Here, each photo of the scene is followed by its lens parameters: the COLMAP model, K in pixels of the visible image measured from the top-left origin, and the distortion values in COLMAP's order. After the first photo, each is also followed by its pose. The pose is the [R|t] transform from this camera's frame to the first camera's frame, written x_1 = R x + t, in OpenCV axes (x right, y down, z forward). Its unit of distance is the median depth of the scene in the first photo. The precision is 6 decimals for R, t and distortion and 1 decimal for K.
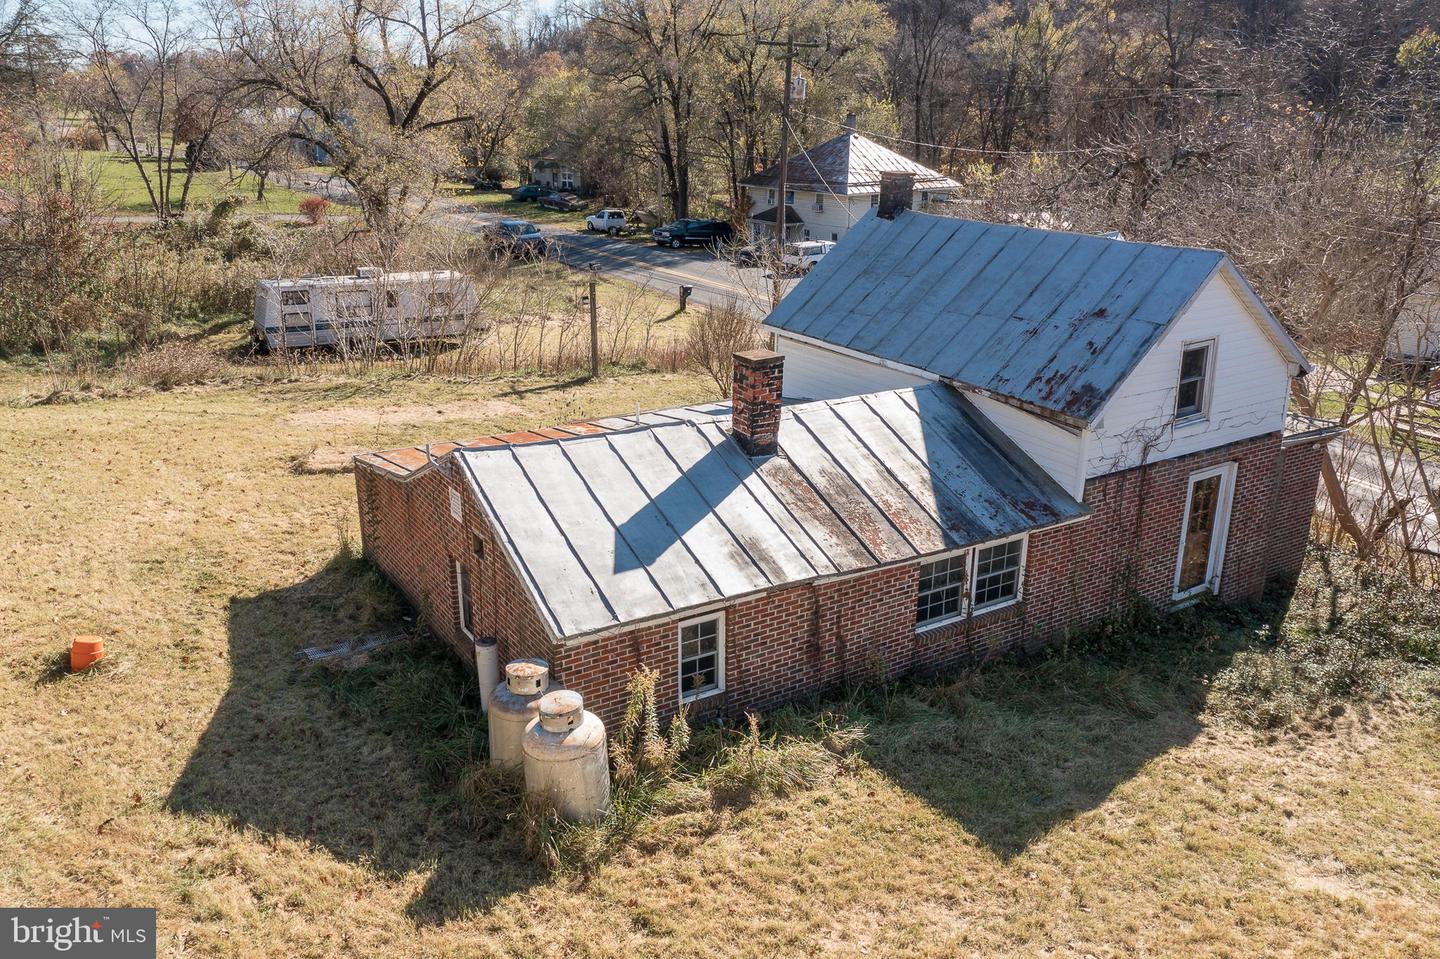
lens RADIAL K [[1135.4, 0, 721.8], [0, 1135.4, 481.4], [0, 0, 1]] dist [-0.021127, 0.017306]
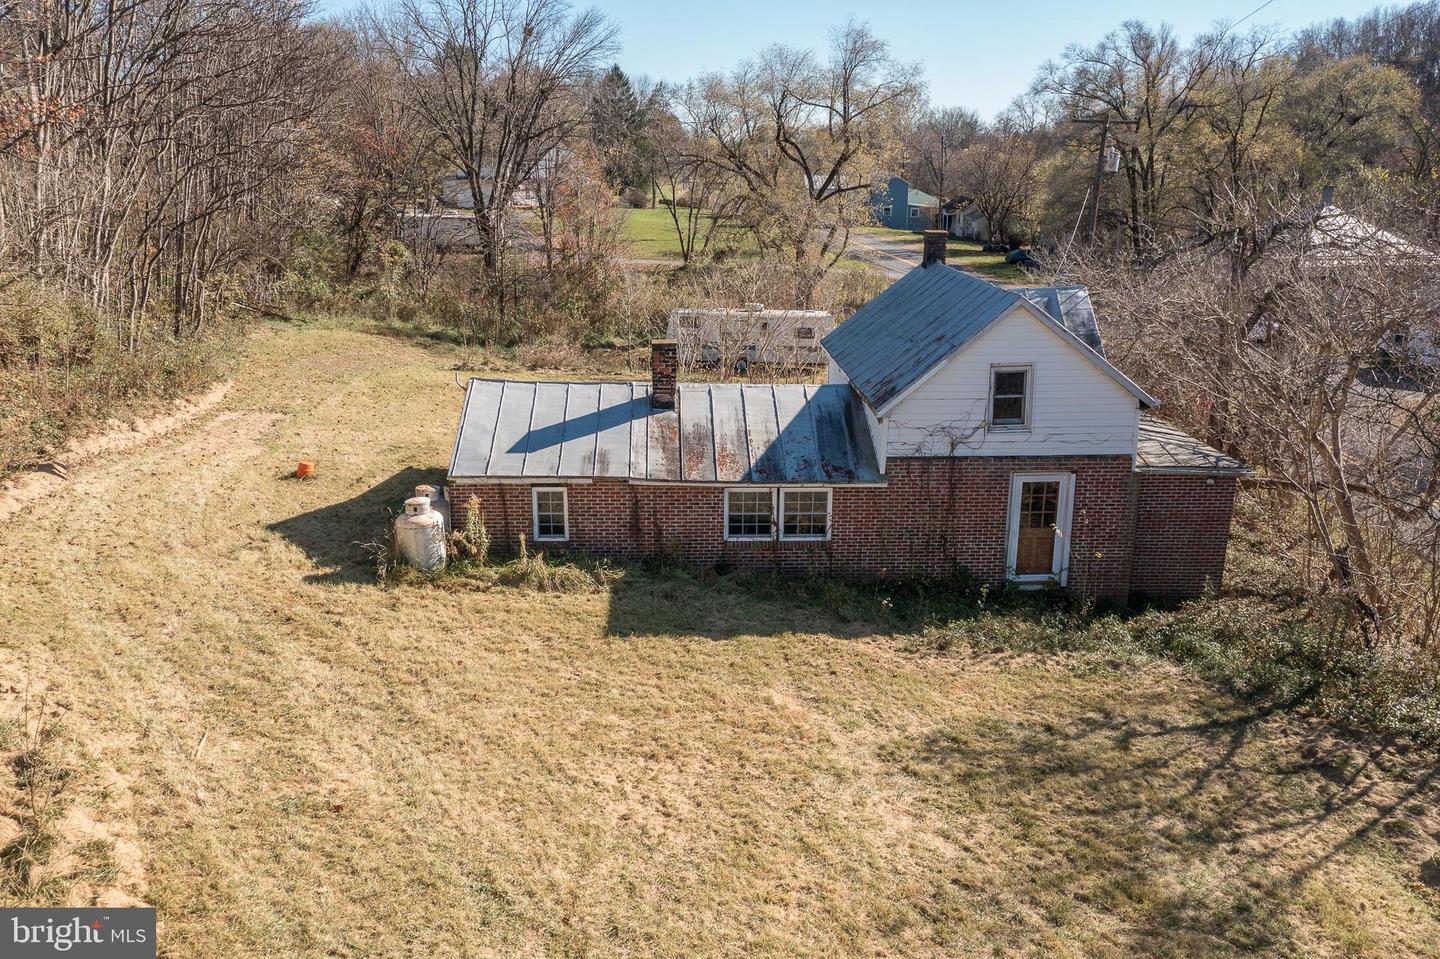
lens RADIAL K [[1135.4, 0, 717.5], [0, 1135.4, 480.3], [0, 0, 1]] dist [-0.021127, 0.017306]
pose [[0.867237, 0.132854, -0.479843, 0.839066], [-0.159045, 0.987170, -0.014131, 0.080479], [0.471810, 0.088572, 0.877240, -0.279060]]
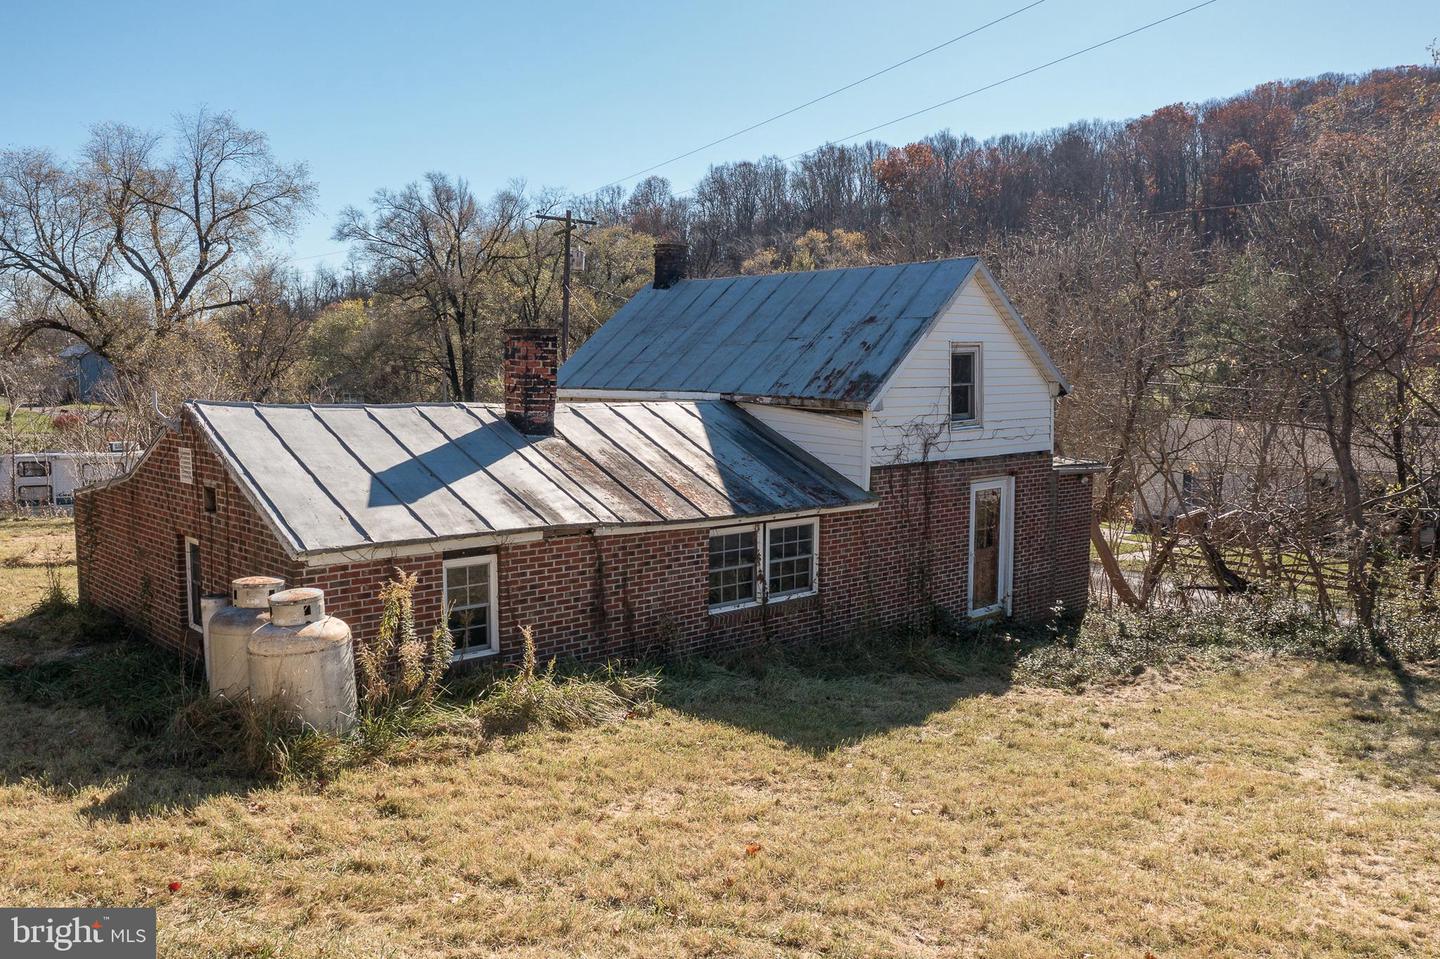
lens RADIAL K [[1135.4, 0, 721.3], [0, 1135.4, 480.0], [0, 0, 1]] dist [-0.021127, 0.017306]
pose [[0.983324, -0.021766, 0.180558, 0.014597], [0.061581, 0.974014, -0.217955, 0.229320], [-0.171122, 0.225439, 0.959111, 0.079767]]
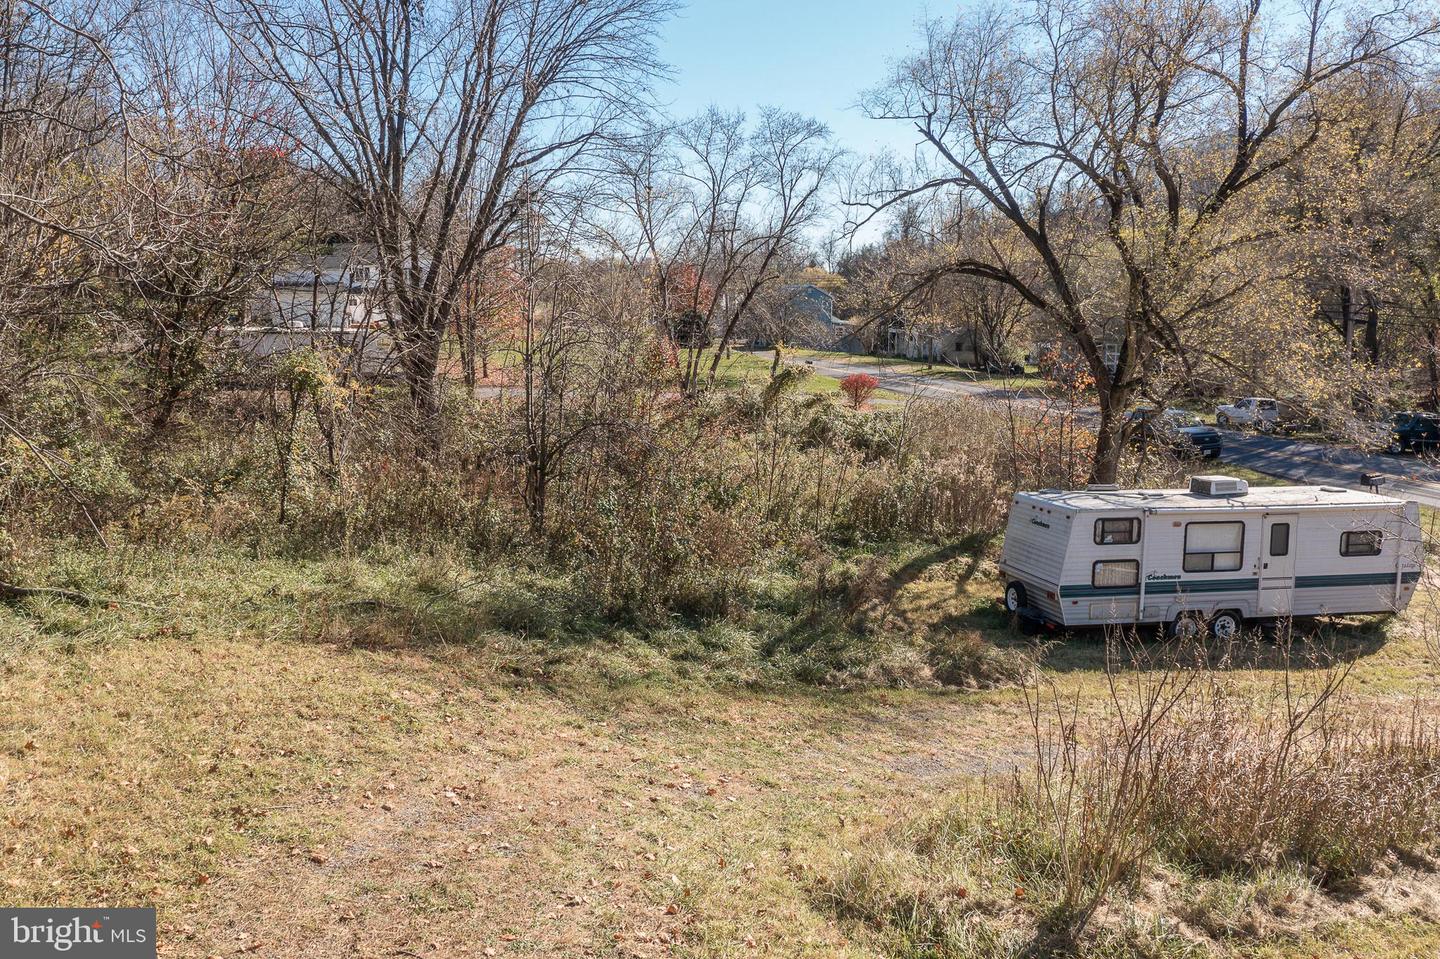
lens RADIAL K [[1135.4, 0, 716.7], [0, 1135.4, 482.5], [0, 0, 1]] dist [-0.021127, 0.017306]
pose [[0.949767, 0.042723, -0.310029, -1.116372], [-0.094002, 0.983839, -0.152395, -0.252038], [0.298508, 0.173883, 0.938434, 1.312293]]
